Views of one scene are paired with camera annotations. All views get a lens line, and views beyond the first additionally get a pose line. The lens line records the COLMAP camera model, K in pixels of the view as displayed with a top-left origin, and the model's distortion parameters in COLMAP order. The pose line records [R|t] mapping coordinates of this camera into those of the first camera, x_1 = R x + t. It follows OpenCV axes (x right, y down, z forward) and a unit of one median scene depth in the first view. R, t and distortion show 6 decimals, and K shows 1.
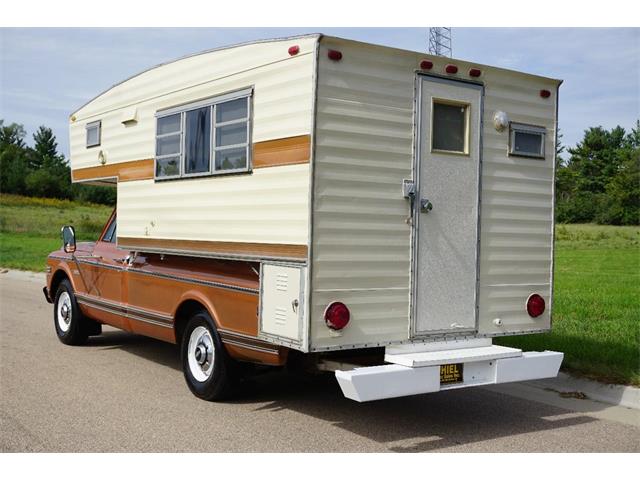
lens RADIAL K [[842.8, 0, 320.0], [0, 842.8, 240.0], [0, 0, 1]] dist [-0.260353, -0.003580]
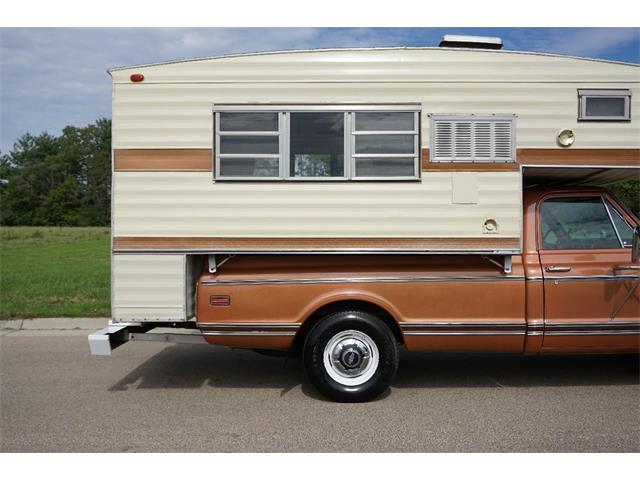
lens RADIAL K [[580.3, 0, 320.0], [0, 580.3, 240.0], [0, 0, 1]] dist [-0.007585, -0.002058]
pose [[0.619929, -0.026674, 0.784205, -0.636154], [0.020509, 0.999631, 0.017789, -0.015572], [-0.784390, 0.005056, 0.620247, 0.520662]]
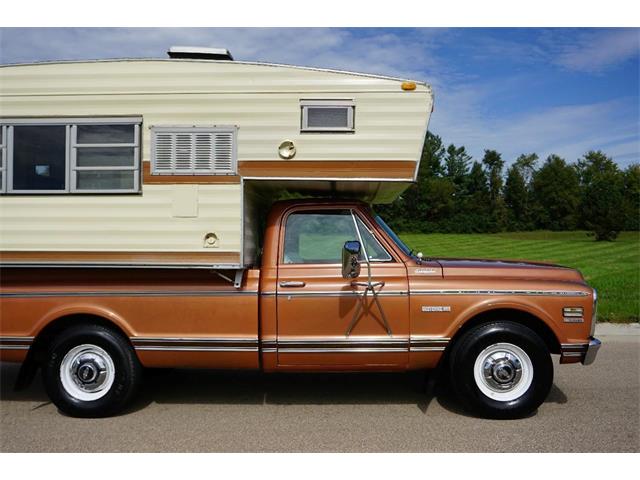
lens RADIAL K [[586.1, 0, 320.0], [0, 586.1, 240.0], [0, 0, 1]] dist [-0.017573, 0.008070]
pose [[0.650082, -0.014266, 0.759730, -0.421800], [0.017881, 0.999834, 0.003475, -0.015656], [-0.759654, 0.011326, 0.650229, 0.270466]]
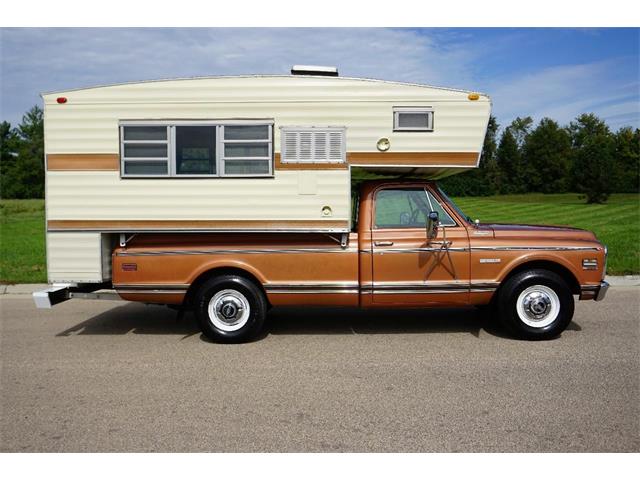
lens RADIAL K [[586.1, 0, 320.0], [0, 586.1, 240.0], [0, 0, 1]] dist [-0.017573, 0.008070]
pose [[0.637953, -0.065865, 0.767253, -0.684476], [0.023090, 0.997524, 0.066434, -0.030890], [-0.769729, -0.024666, 0.637894, 0.229989]]
